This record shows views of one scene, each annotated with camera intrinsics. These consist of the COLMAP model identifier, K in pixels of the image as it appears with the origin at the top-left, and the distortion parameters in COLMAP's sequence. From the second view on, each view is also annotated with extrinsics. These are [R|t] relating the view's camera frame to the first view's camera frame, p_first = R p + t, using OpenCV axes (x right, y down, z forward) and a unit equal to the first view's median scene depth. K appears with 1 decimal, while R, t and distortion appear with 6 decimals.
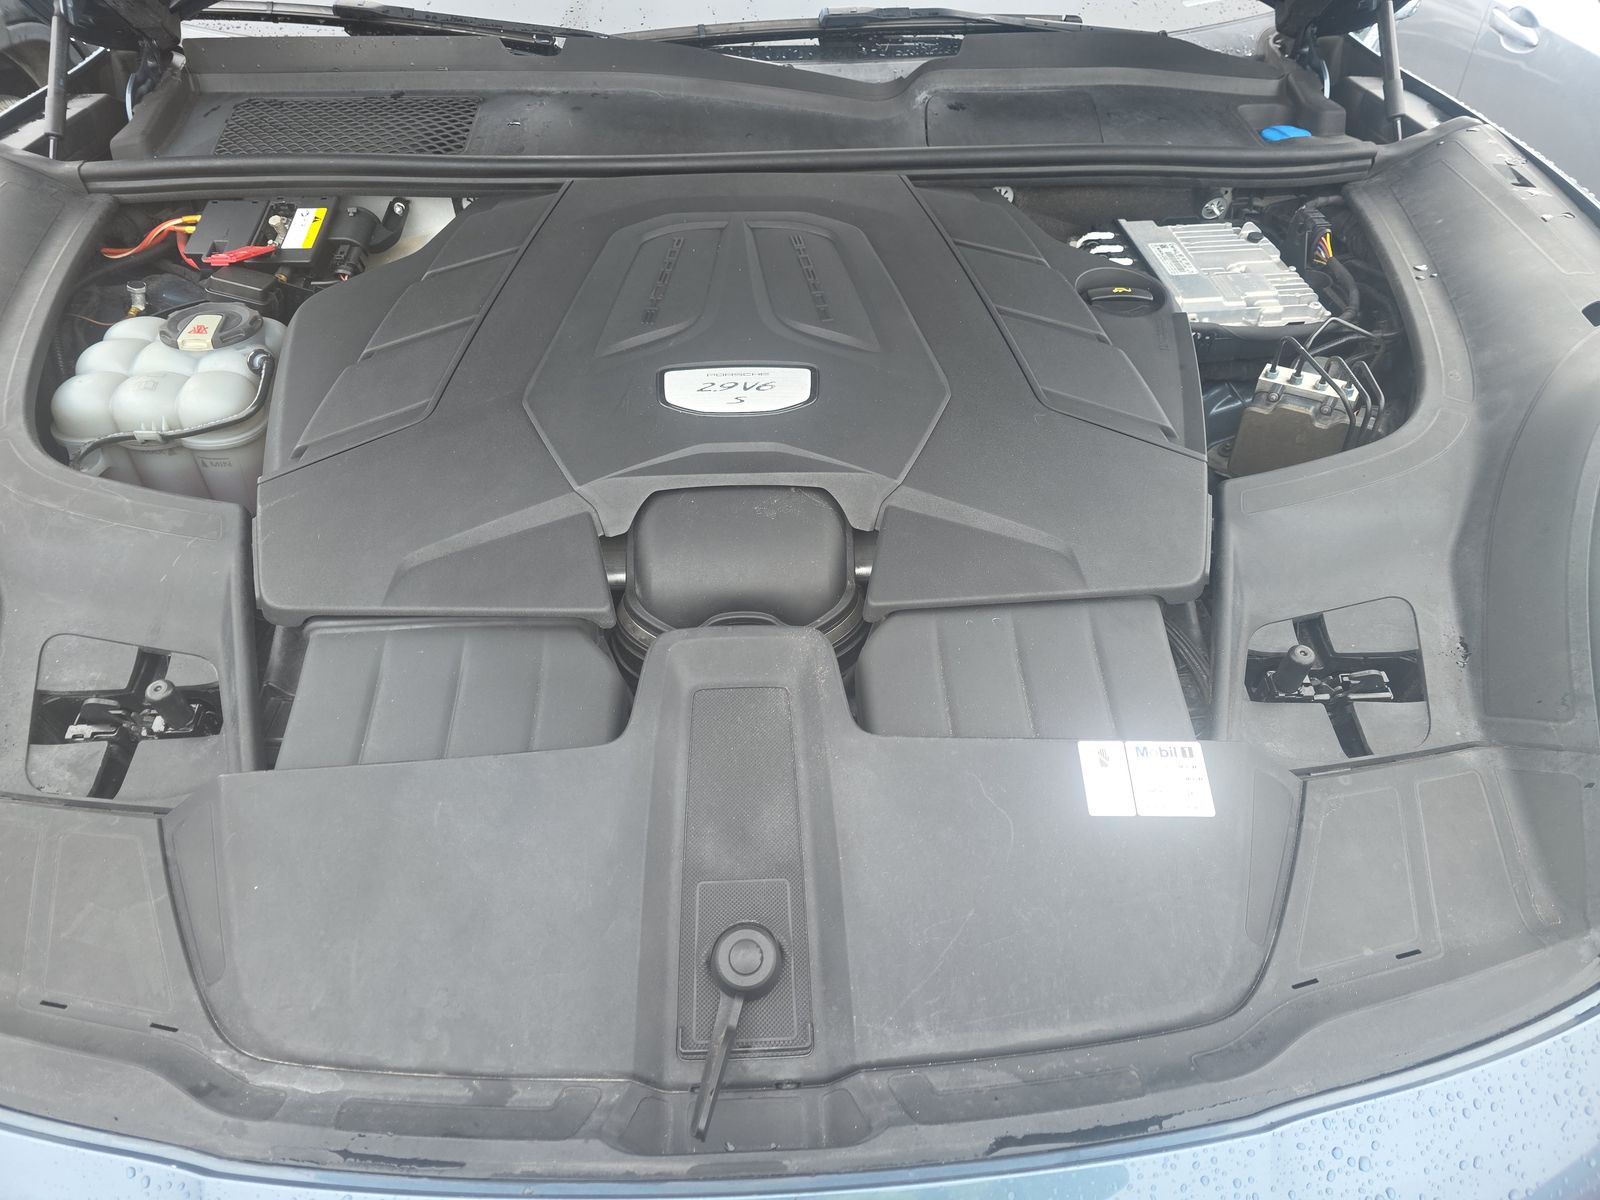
lens RADIAL K [[1085.8, 0, 748.8], [0, 1085.8, 603.6], [0, 0, 1]] dist [0.029341, -0.036045]
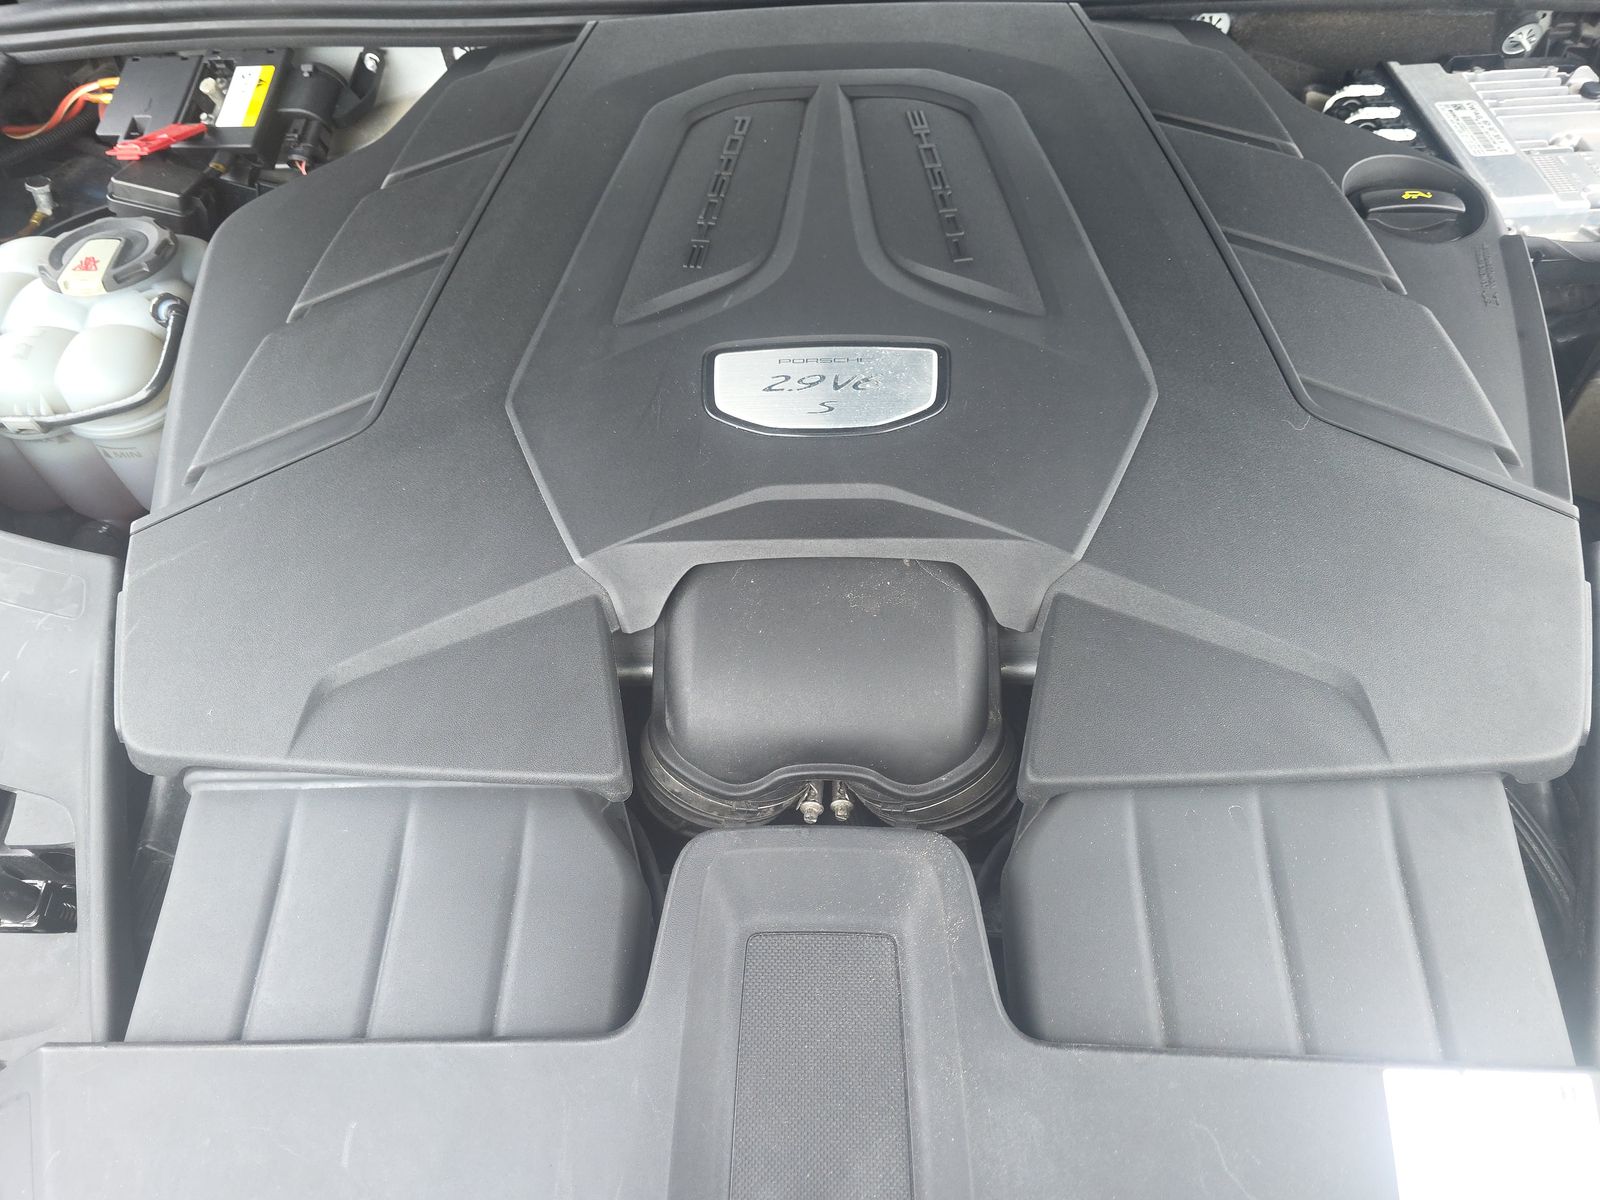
lens RADIAL K [[1085.8, 0, 748.8], [0, 1085.8, 603.6], [0, 0, 1]] dist [0.029341, -0.036045]
pose [[0.996995, 0.016210, -0.075756, -0.003863], [-0.003493, 0.986275, 0.165073, -0.162445], [0.077392, -0.164312, 0.983368, 0.303880]]
